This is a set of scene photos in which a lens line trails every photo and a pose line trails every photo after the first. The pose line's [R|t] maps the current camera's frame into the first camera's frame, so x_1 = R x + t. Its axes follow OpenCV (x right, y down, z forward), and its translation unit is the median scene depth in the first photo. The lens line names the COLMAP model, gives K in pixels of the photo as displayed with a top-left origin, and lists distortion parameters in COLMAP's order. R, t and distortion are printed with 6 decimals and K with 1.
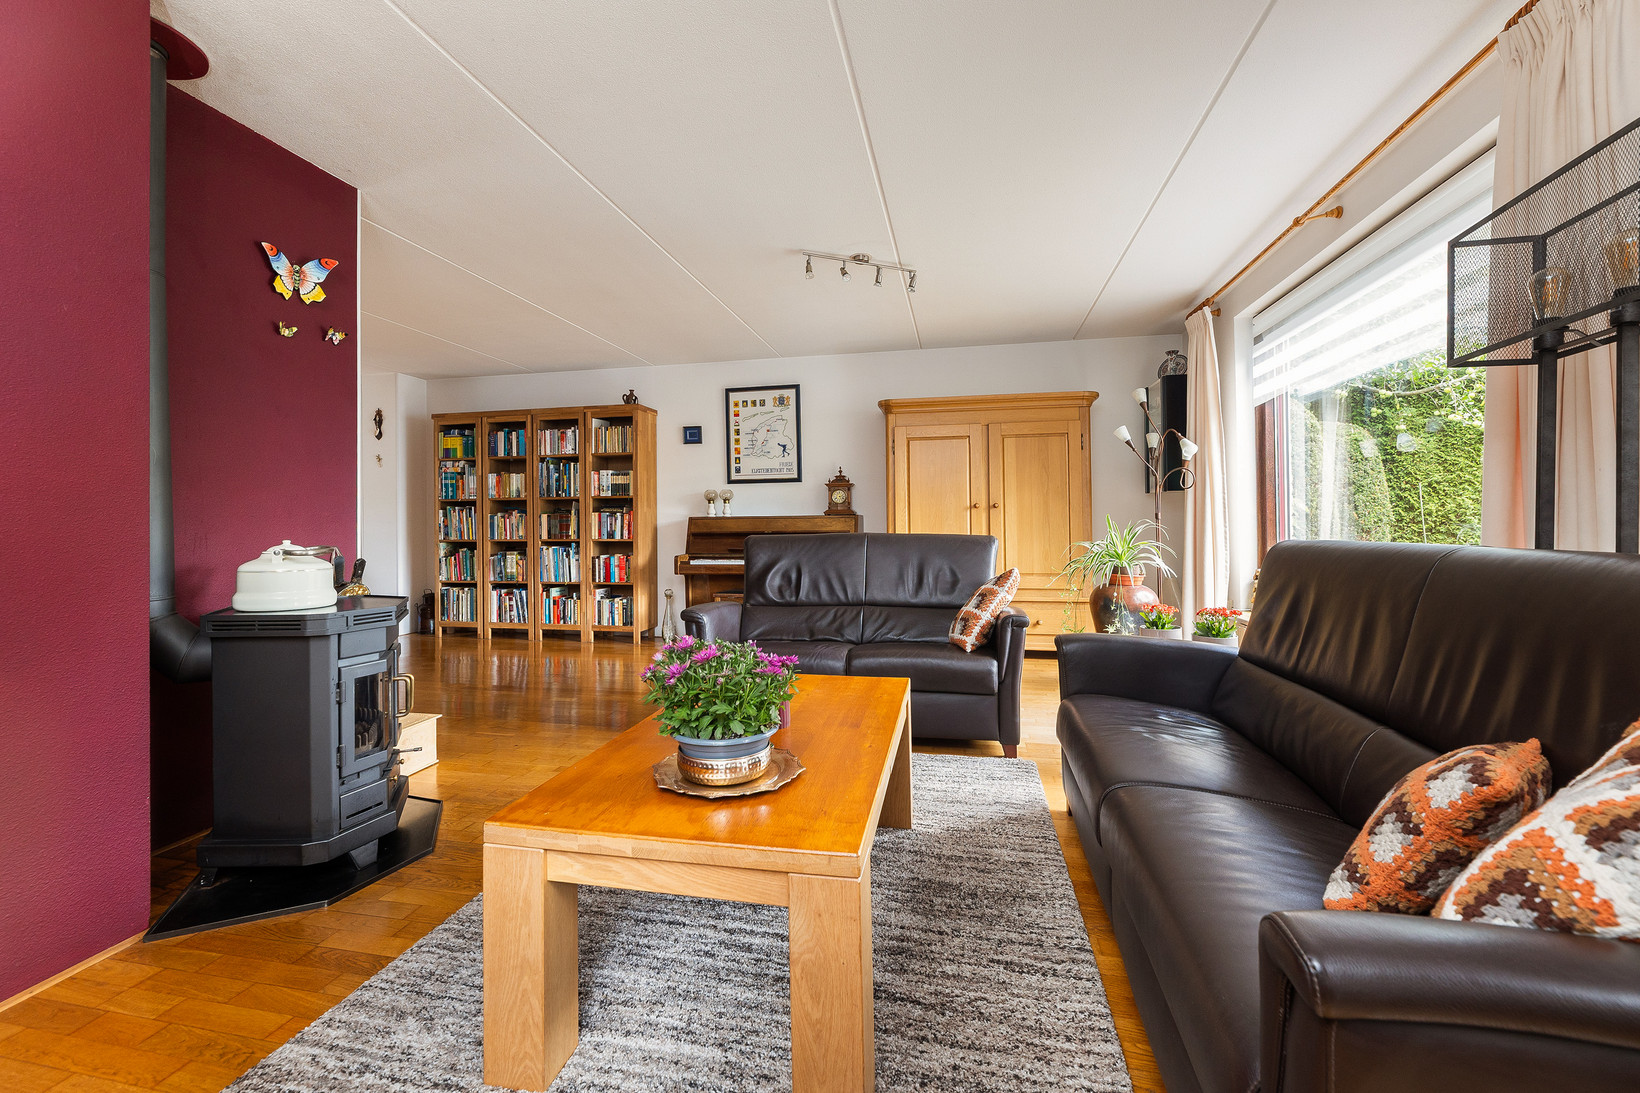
lens RADIAL K [[680.1, 0, 820.0], [0, 680.1, 531.7], [0, 0, 1]] dist [0.000214, 0.000176]
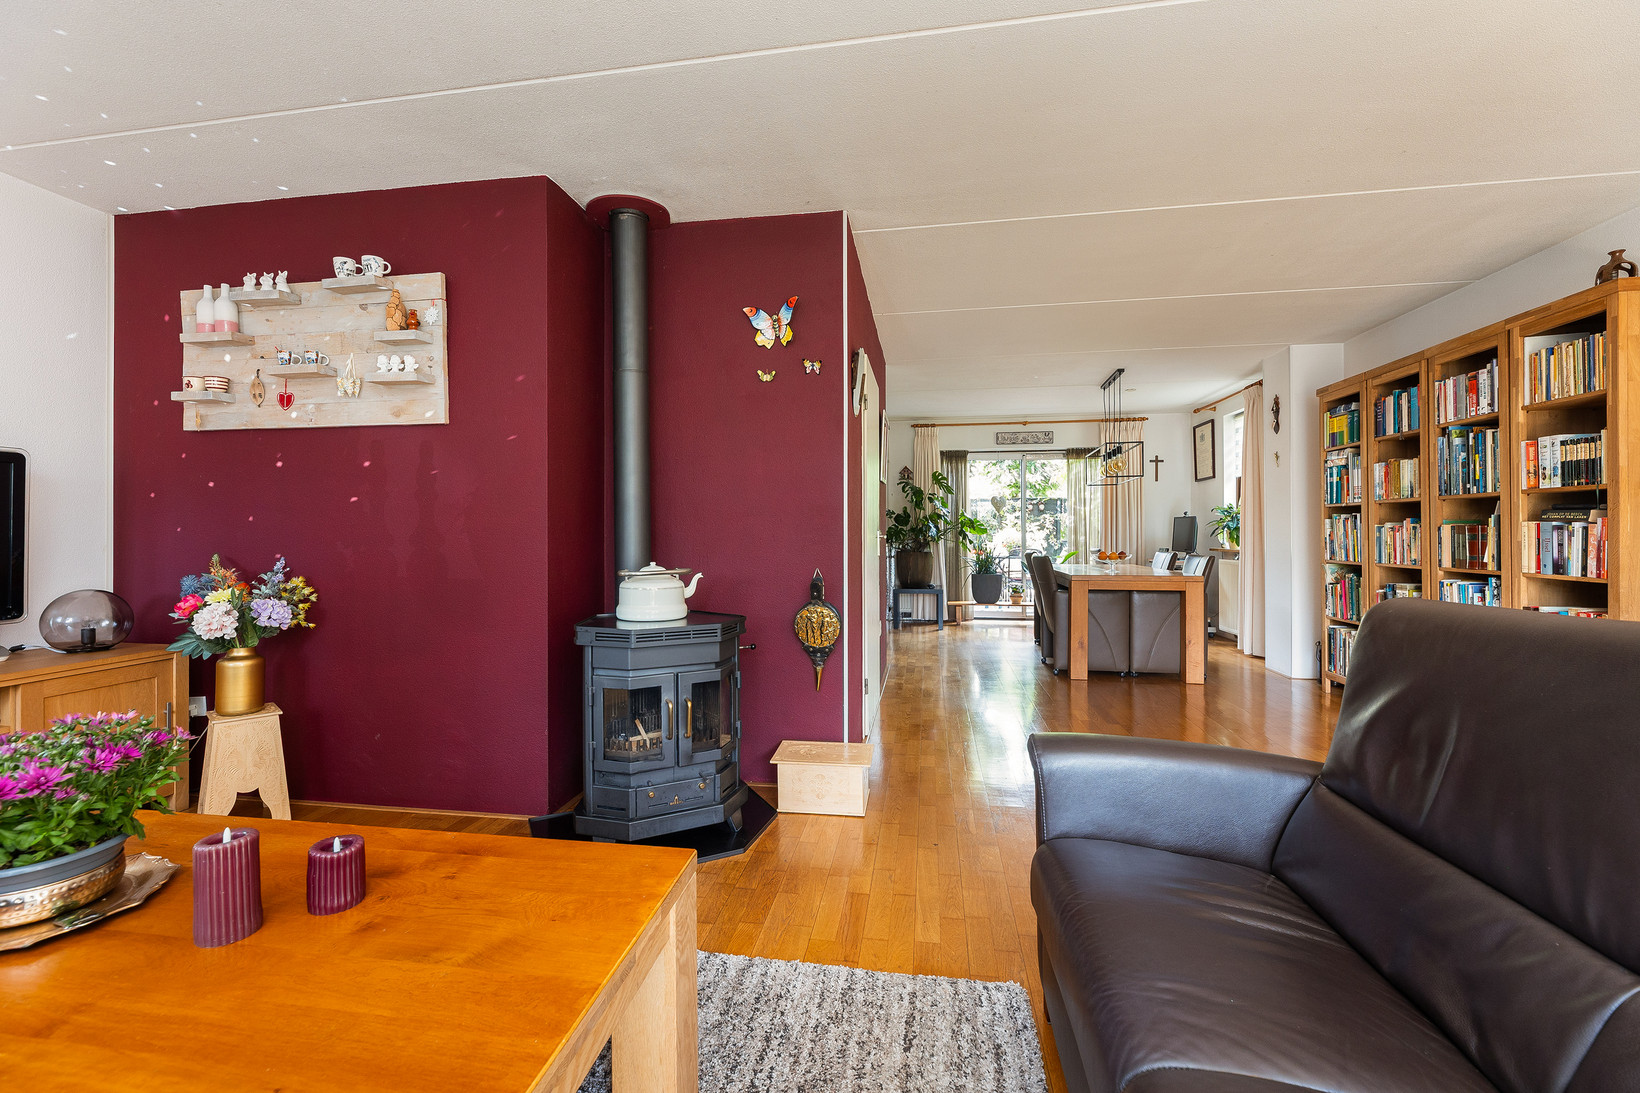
lens RADIAL K [[680.1, 0, 820.4], [0, 680.1, 539.7], [0, 0, 1]] dist [0.000214, 0.000176]
pose [[0.054547, 0.017743, -0.998354, 0.148561], [-0.006398, 0.999828, 0.017420, -0.019733], [0.998491, 0.005438, 0.054651, 0.435989]]
